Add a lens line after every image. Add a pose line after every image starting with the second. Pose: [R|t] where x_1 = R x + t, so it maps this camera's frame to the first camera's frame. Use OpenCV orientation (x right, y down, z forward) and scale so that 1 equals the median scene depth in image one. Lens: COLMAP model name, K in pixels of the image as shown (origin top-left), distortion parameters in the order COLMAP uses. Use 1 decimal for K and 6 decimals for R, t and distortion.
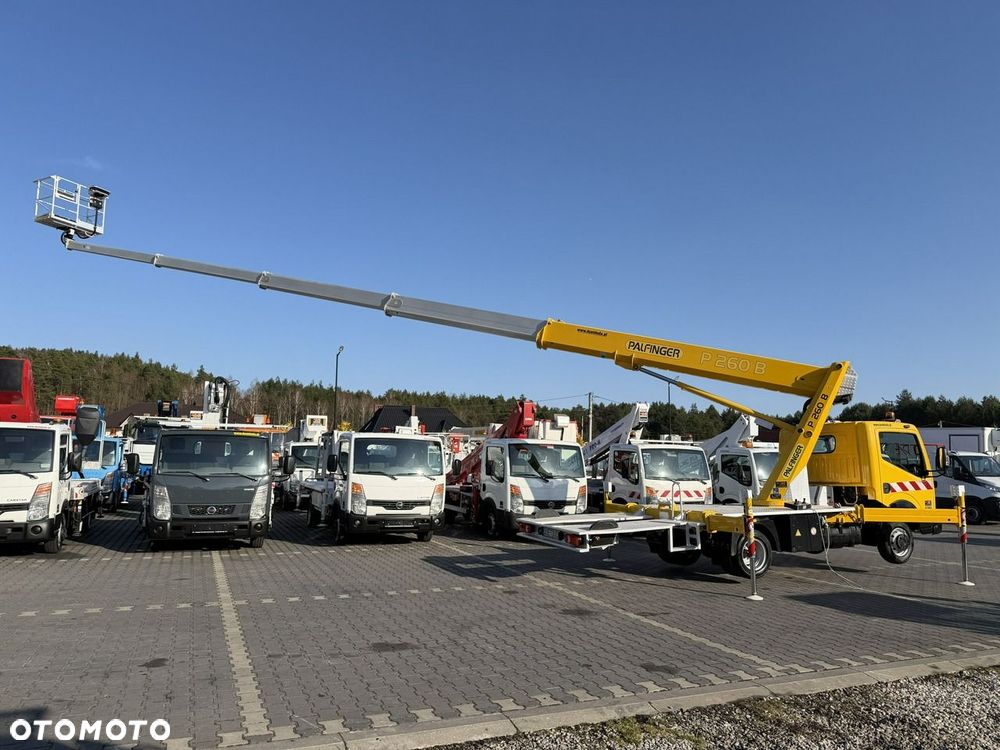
lens RADIAL K [[701.7, 0, 508.3], [0, 701.7, 369.9], [0, 0, 1]] dist [0.092740, -0.139242]
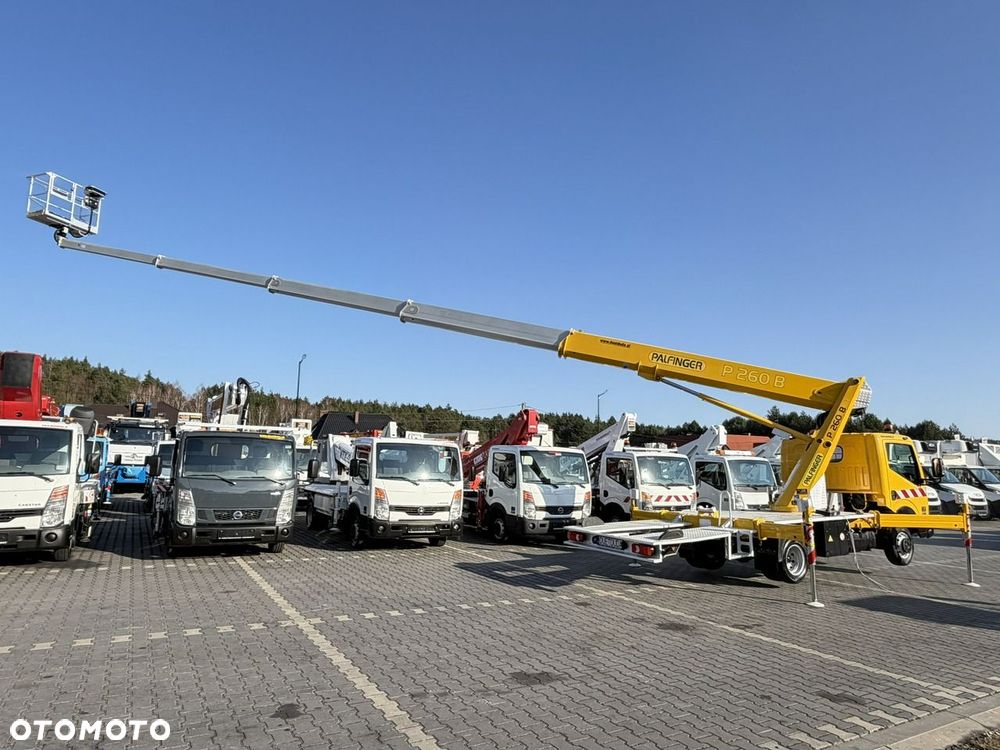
lens RADIAL K [[628.7, 0, 500.3], [0, 628.7, 368.5], [0, 0, 1]] dist [-0.005240, 0.000875]
pose [[0.993914, 0.025817, 0.107090, -0.140429], [-0.023420, 0.999448, -0.023583, 0.008586], [-0.107640, 0.020932, 0.993970, 0.096035]]
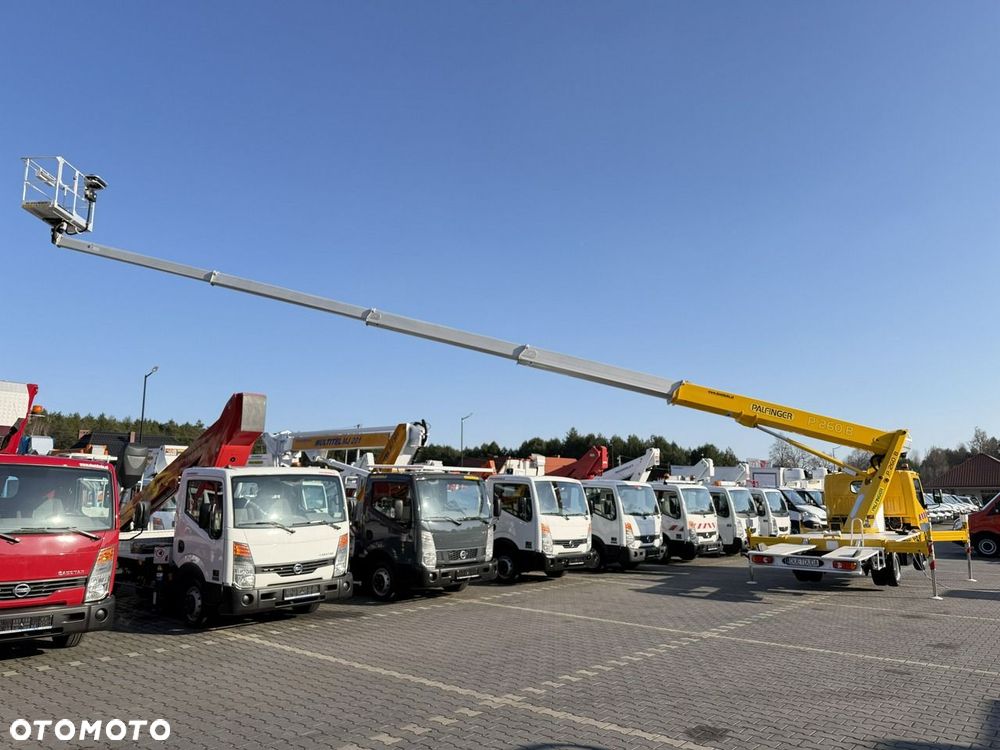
lens RADIAL K [[701.7, 0, 508.3], [0, 701.7, 369.9], [0, 0, 1]] dist [0.092740, -0.139242]
pose [[0.896492, 0.066341, 0.438066, -0.721153], [-0.048042, 0.997452, -0.052738, -0.013276], [-0.440448, 0.026234, 0.897395, 0.057471]]
